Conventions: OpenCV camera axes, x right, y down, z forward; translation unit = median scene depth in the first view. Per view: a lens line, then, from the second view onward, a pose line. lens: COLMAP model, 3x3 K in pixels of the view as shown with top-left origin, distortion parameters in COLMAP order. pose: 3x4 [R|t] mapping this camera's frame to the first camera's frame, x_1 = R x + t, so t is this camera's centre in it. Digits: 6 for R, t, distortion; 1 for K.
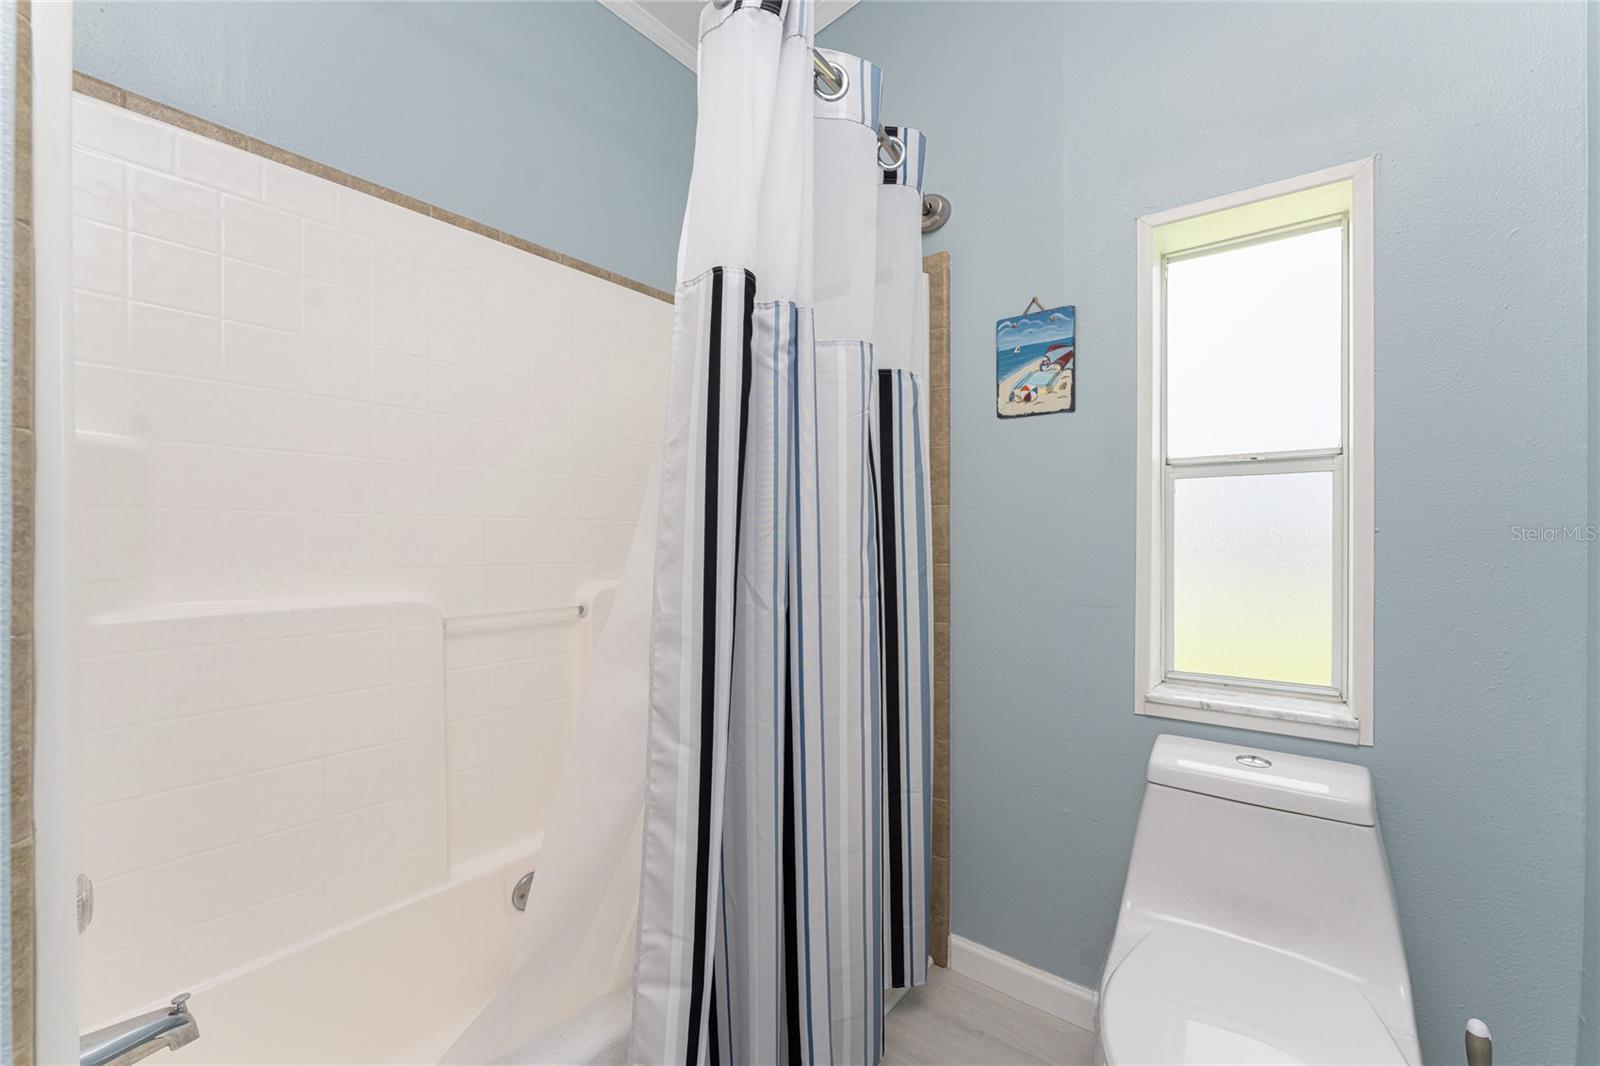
lens RADIAL K [[696.1, 0, 804.6], [0, 696.1, 538.2], [0, 0, 1]] dist [-0.000551, -0.000100]
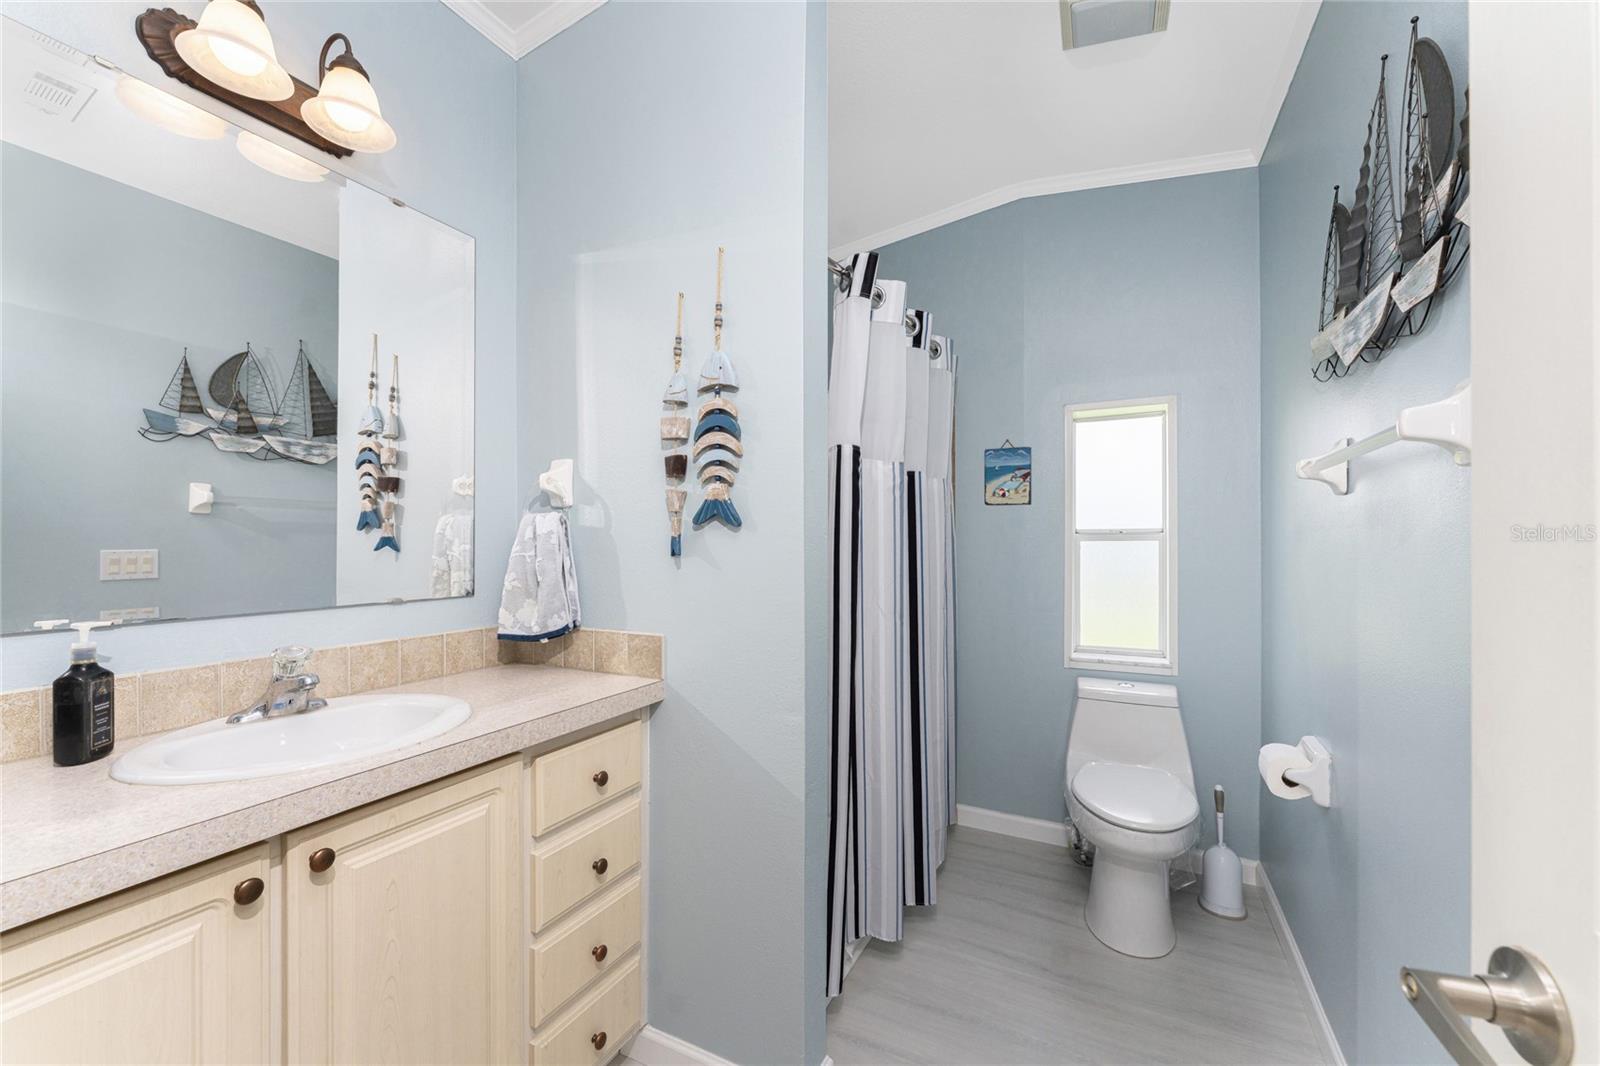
lens RADIAL K [[647.2, 0, 793.3], [0, 647.2, 551.6], [0, 0, 1]] dist [0.000285, -0.000030]
pose [[0.988621, 0.003556, 0.150384, -0.487684], [-0.002080, 0.999948, -0.009971, -0.039858], [-0.150411, 0.009544, 0.988577, -0.592986]]
